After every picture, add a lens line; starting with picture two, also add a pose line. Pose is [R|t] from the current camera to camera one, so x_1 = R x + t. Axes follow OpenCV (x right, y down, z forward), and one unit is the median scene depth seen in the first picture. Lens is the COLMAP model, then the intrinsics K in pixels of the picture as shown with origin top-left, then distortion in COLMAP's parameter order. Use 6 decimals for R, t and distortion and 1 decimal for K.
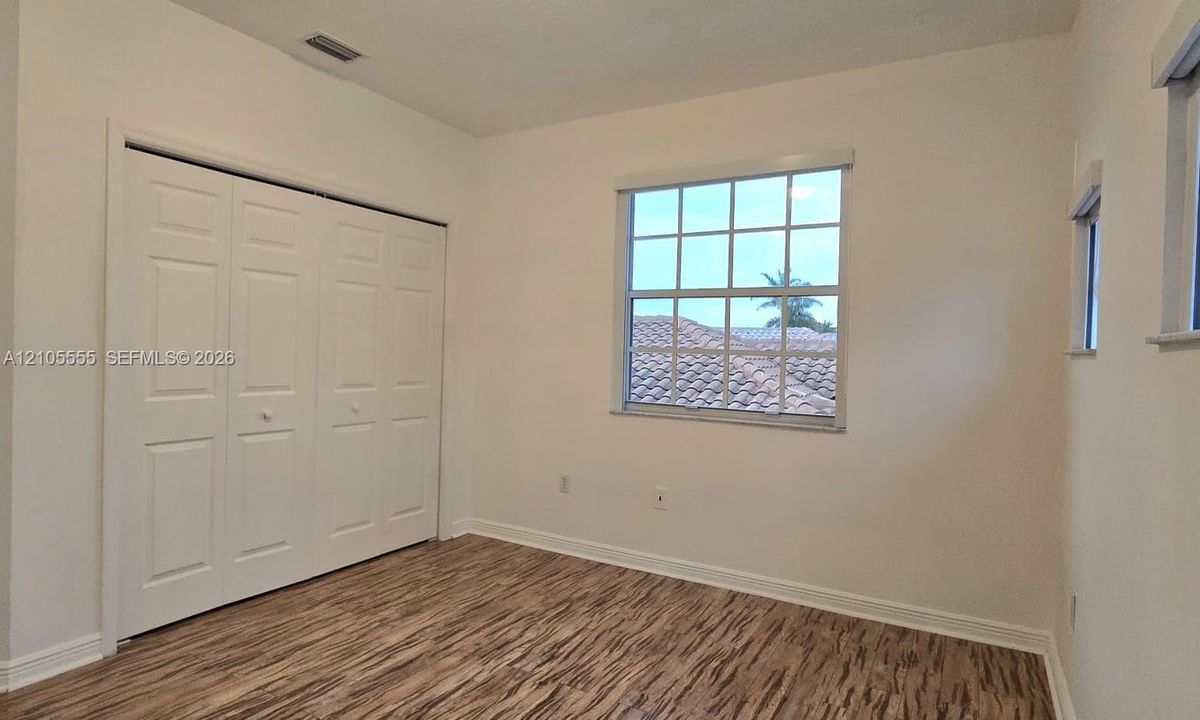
lens RADIAL K [[646.6, 0, 603.2], [0, 646.6, 354.7], [0, 0, 1]] dist [0.014985, -0.003872]
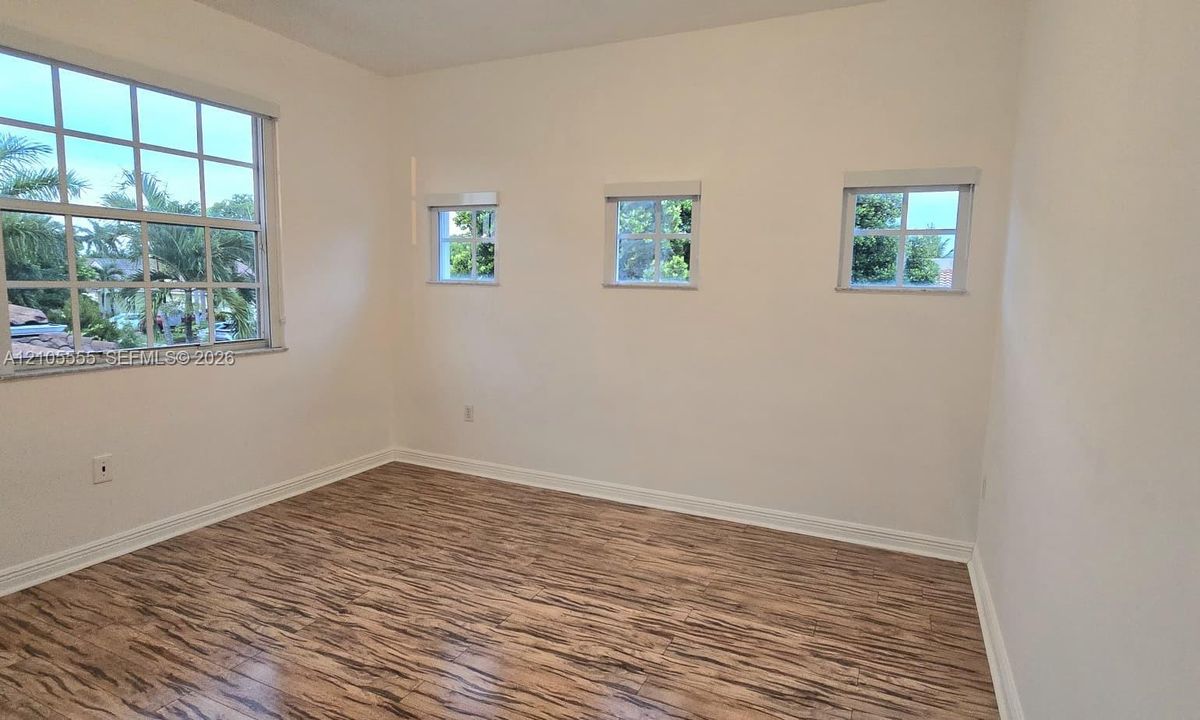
lens RADIAL K [[646.6, 0, 602.4], [0, 646.6, 361.6], [0, 0, 1]] dist [0.014985, -0.003872]
pose [[-0.085797, -0.148650, 0.985161, -0.966309], [-0.013207, 0.988890, 0.148062, -0.050719], [-0.996225, -0.000308, -0.086807, 0.583850]]
